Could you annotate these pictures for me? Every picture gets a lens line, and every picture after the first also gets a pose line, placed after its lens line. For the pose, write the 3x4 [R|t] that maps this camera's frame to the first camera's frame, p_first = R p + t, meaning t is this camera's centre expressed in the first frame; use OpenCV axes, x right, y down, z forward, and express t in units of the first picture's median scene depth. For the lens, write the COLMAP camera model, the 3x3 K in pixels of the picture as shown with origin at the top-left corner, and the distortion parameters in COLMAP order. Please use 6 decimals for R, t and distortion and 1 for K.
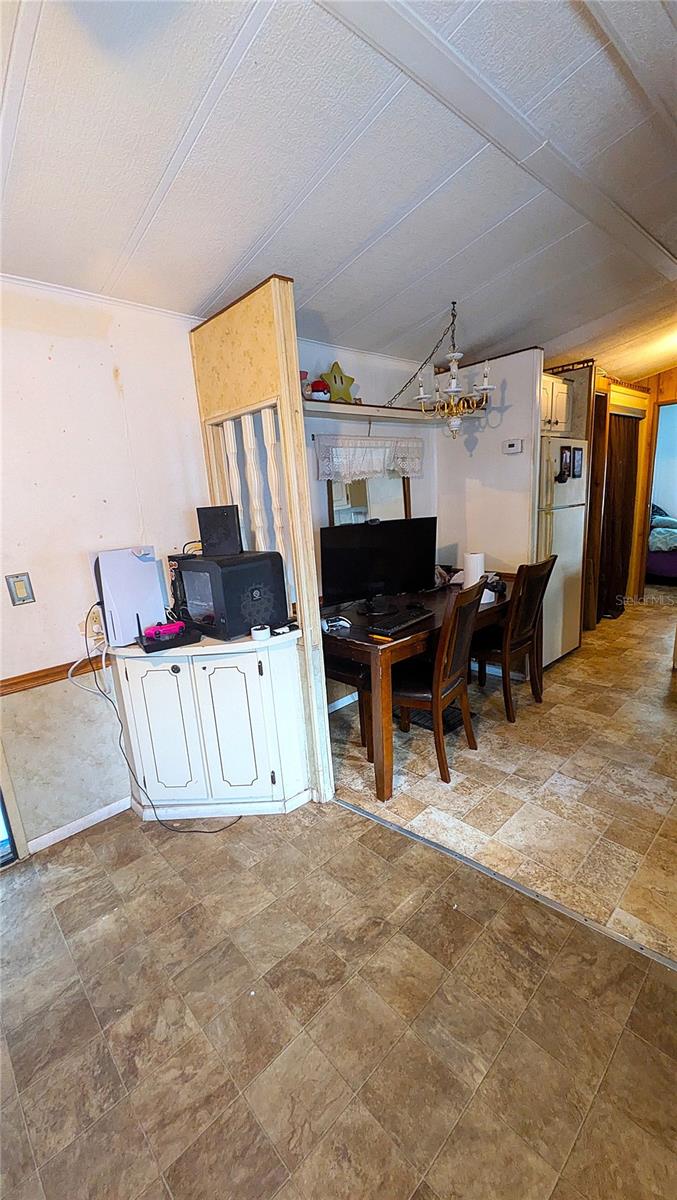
lens RADIAL K [[466.0, 0, 340.6], [0, 466.0, 597.1], [0, 0, 1]] dist [-0.001127, -0.000939]
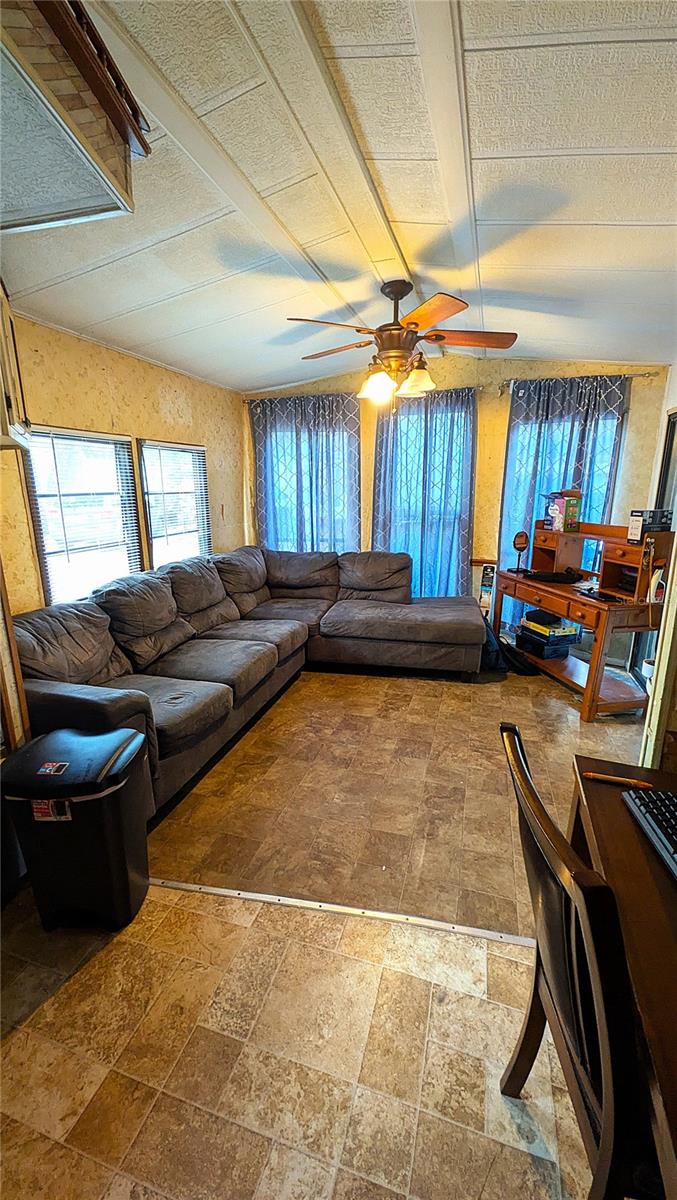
lens RADIAL K [[466.0, 0, 337.2], [0, 466.0, 599.0], [0, 0, 1]] dist [-0.001127, -0.000939]
pose [[-0.867938, 0.182456, -0.461945, 0.624909], [-0.046752, 0.895938, 0.441712, -0.349962], [0.494467, 0.404976, -0.769088, 1.293742]]
